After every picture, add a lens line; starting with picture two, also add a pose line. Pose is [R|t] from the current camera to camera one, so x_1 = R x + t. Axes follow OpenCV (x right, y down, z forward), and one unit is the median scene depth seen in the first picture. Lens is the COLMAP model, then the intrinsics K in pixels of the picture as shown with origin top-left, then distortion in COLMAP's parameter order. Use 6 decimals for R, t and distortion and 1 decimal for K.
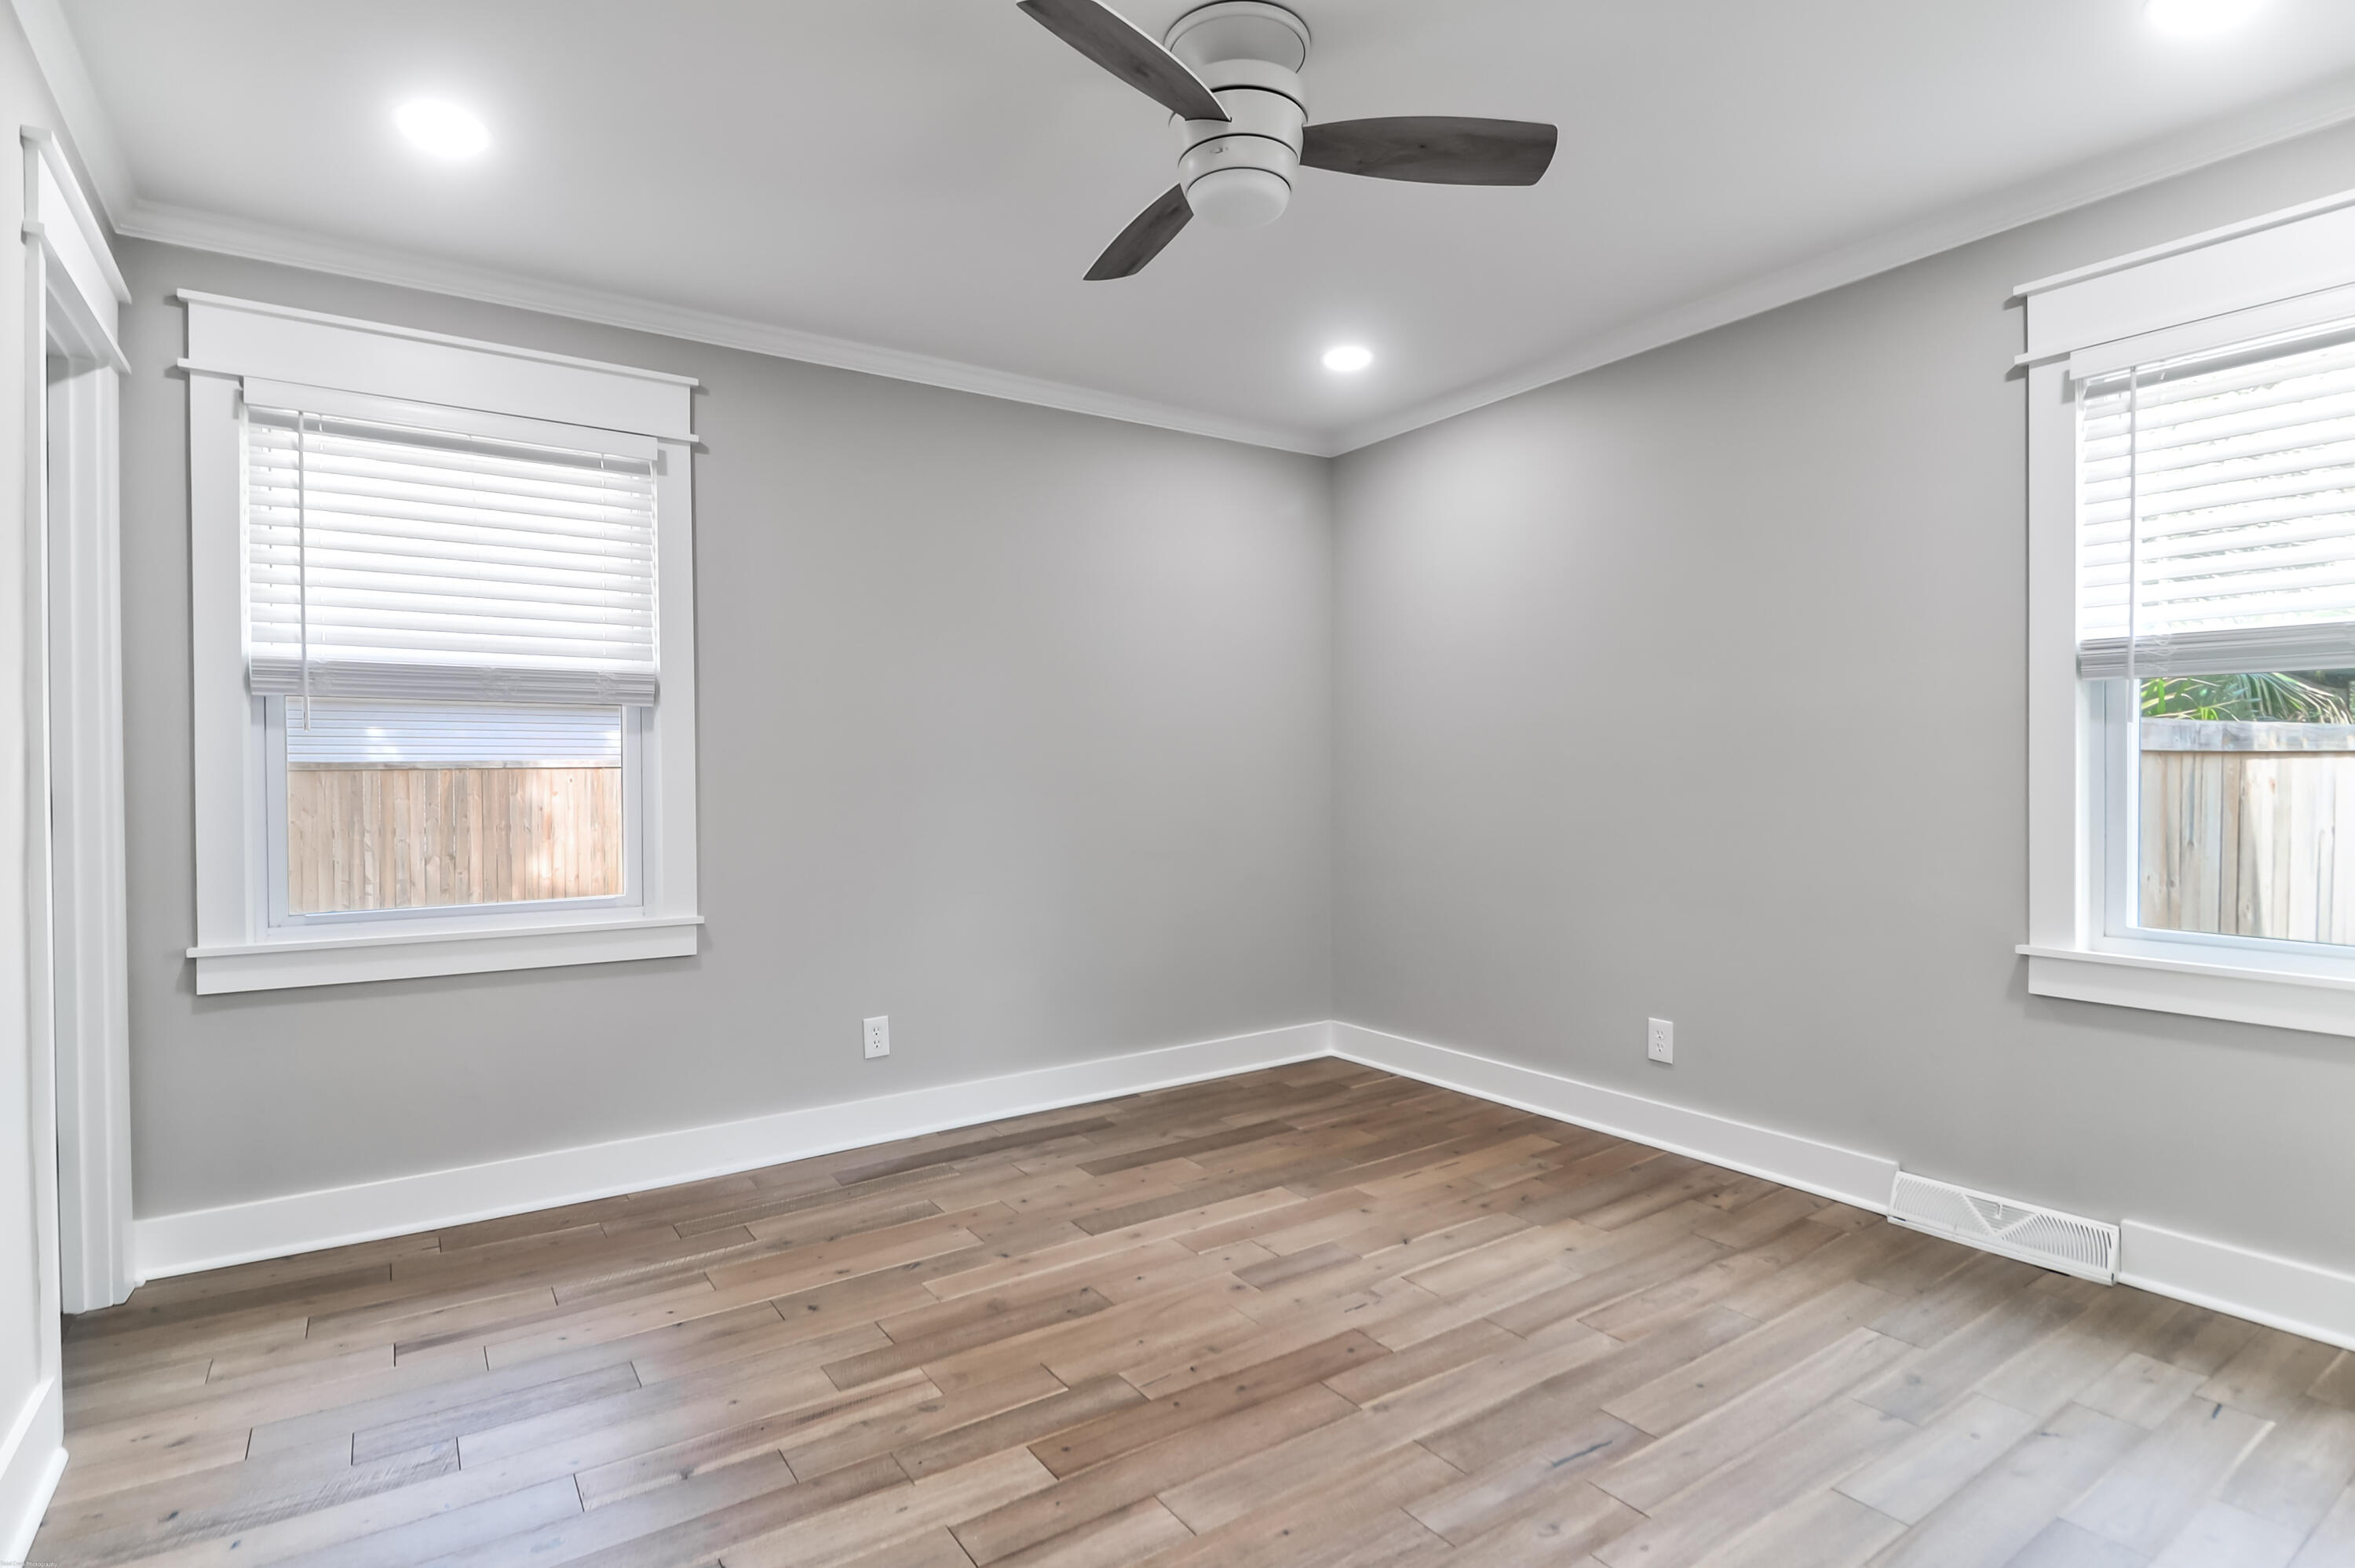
lens RADIAL K [[1204.1, 0, 1176.9], [0, 1204.1, 783.2], [0, 0, 1]] dist [0.014604, -0.013609]
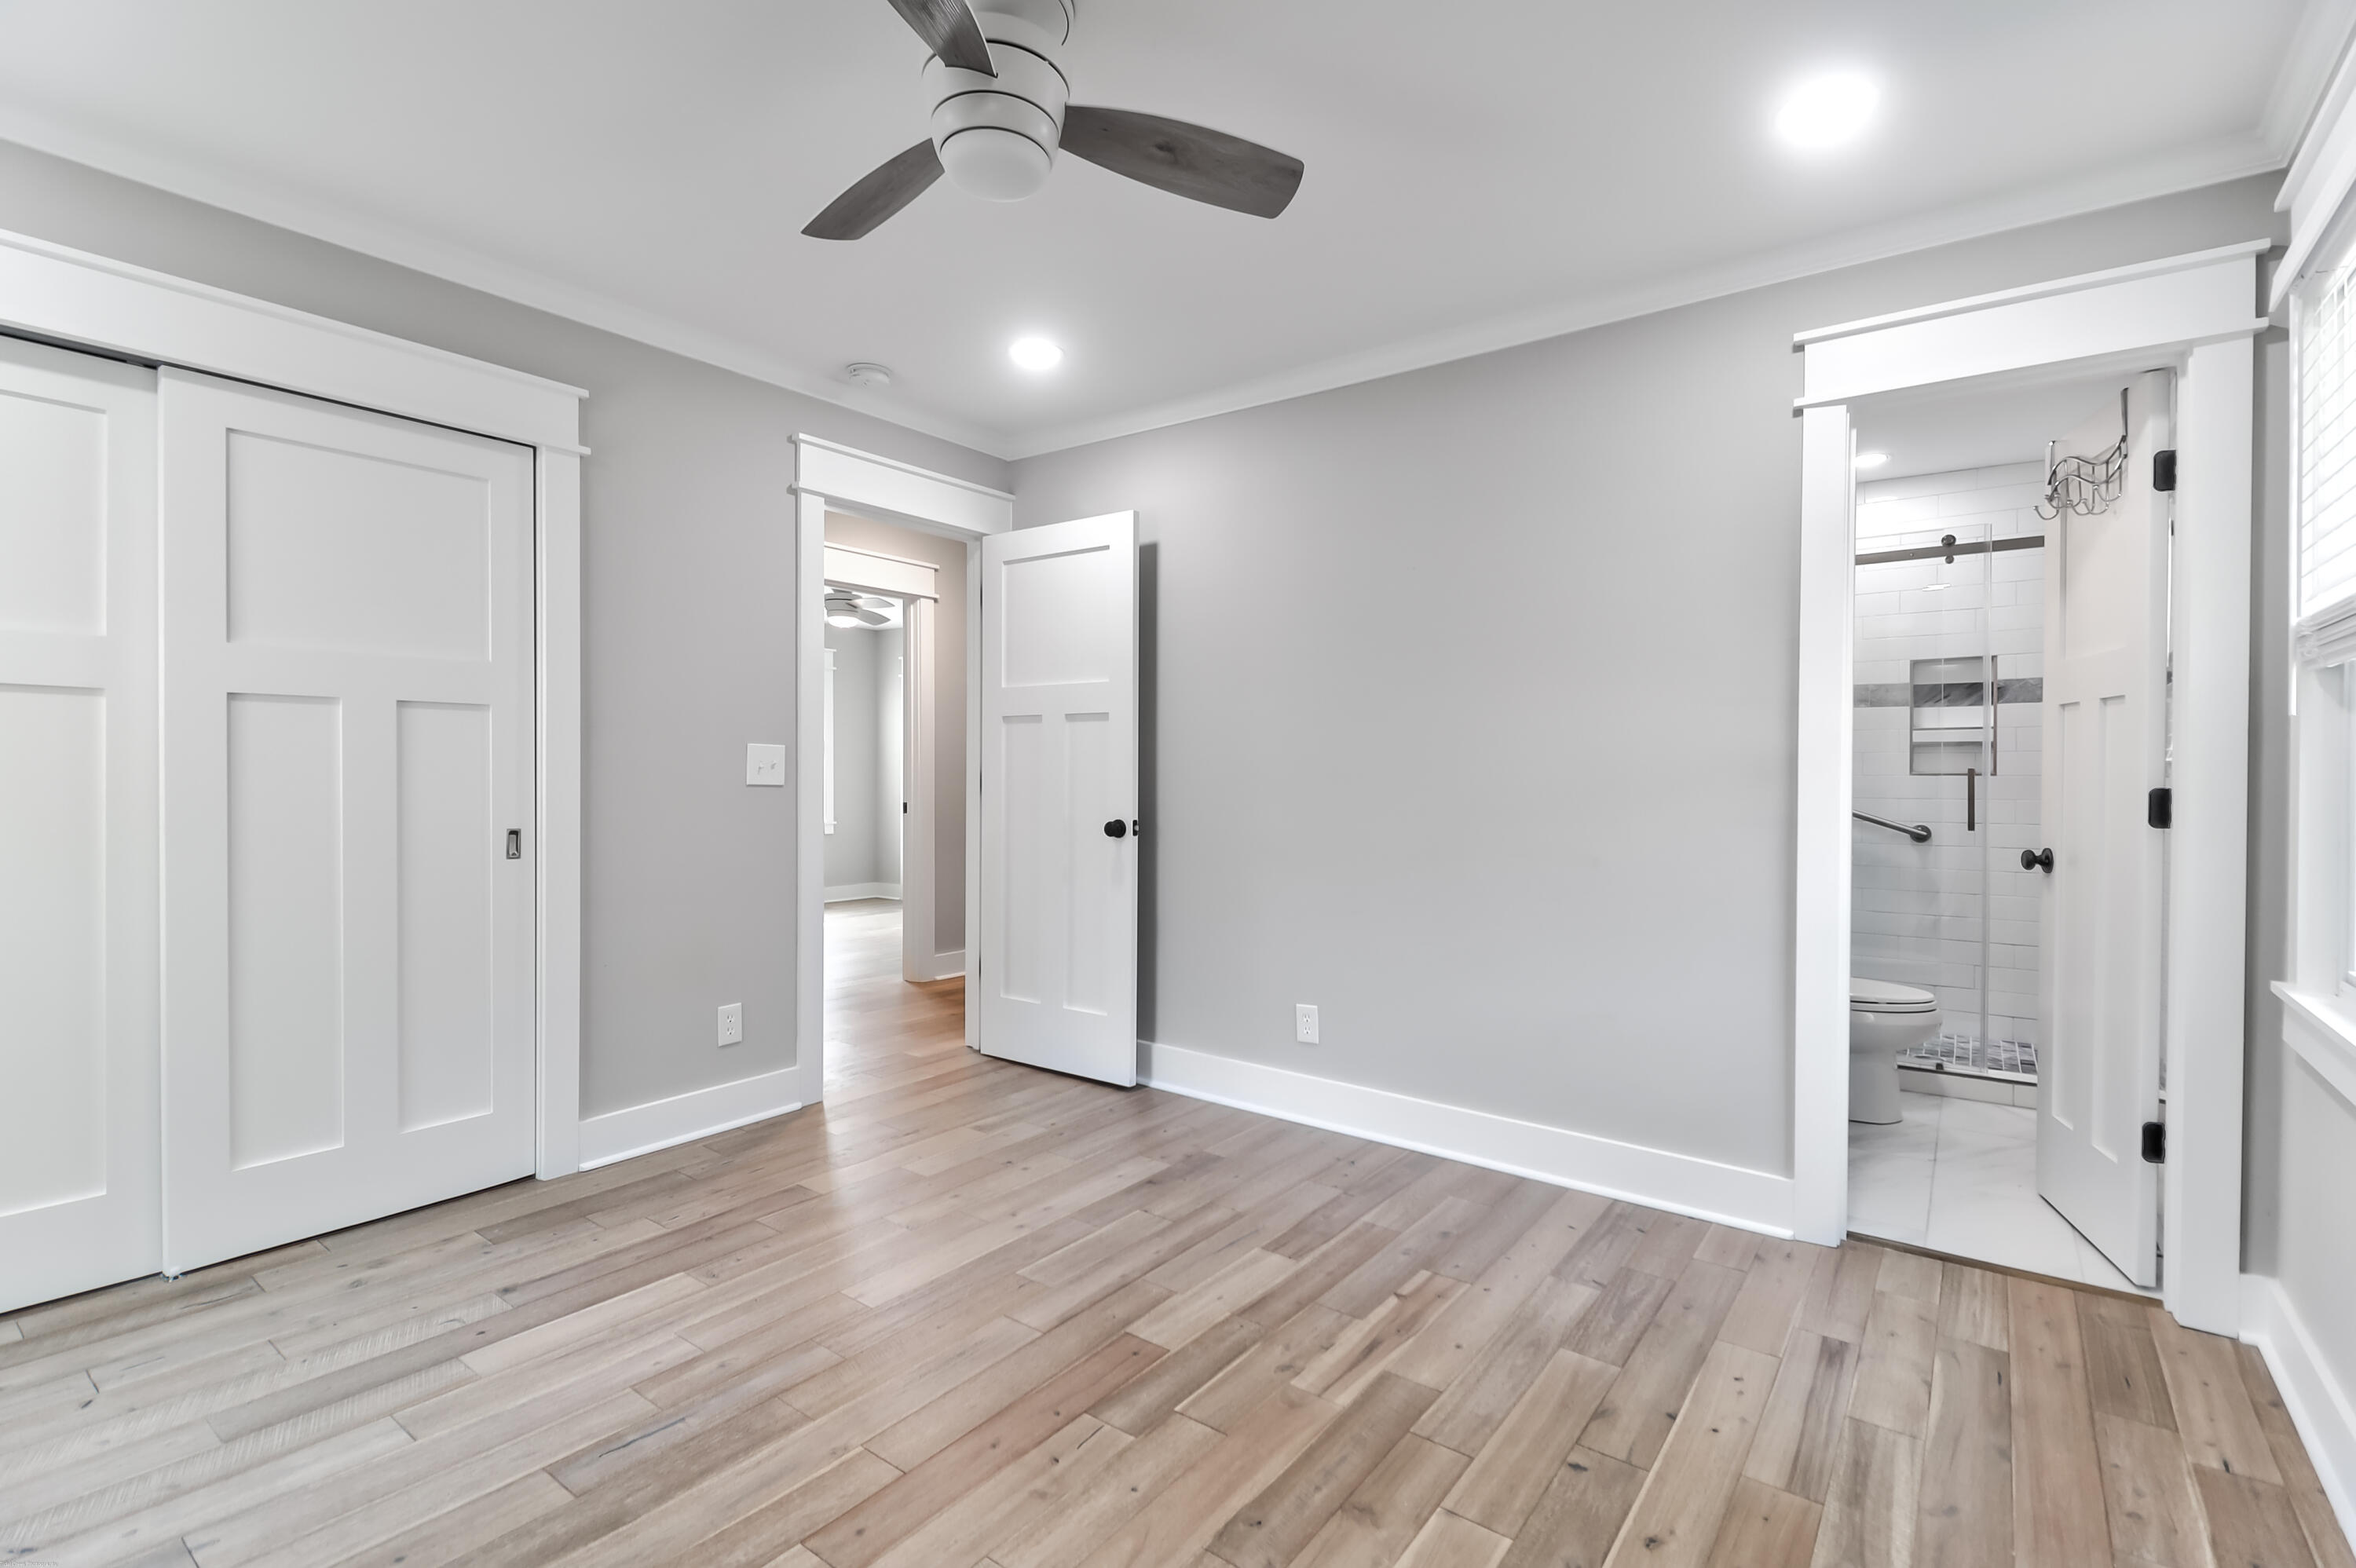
lens RADIAL K [[1080.3, 0, 1178.0], [0, 1080.3, 784.0], [0, 0, 1]] dist [0.016857, -0.012933]
pose [[-0.945390, -0.000124, -0.325941, 0.195811], [-0.007802, 0.999722, 0.022251, -0.015647], [0.325848, 0.023579, -0.945128, 1.870139]]
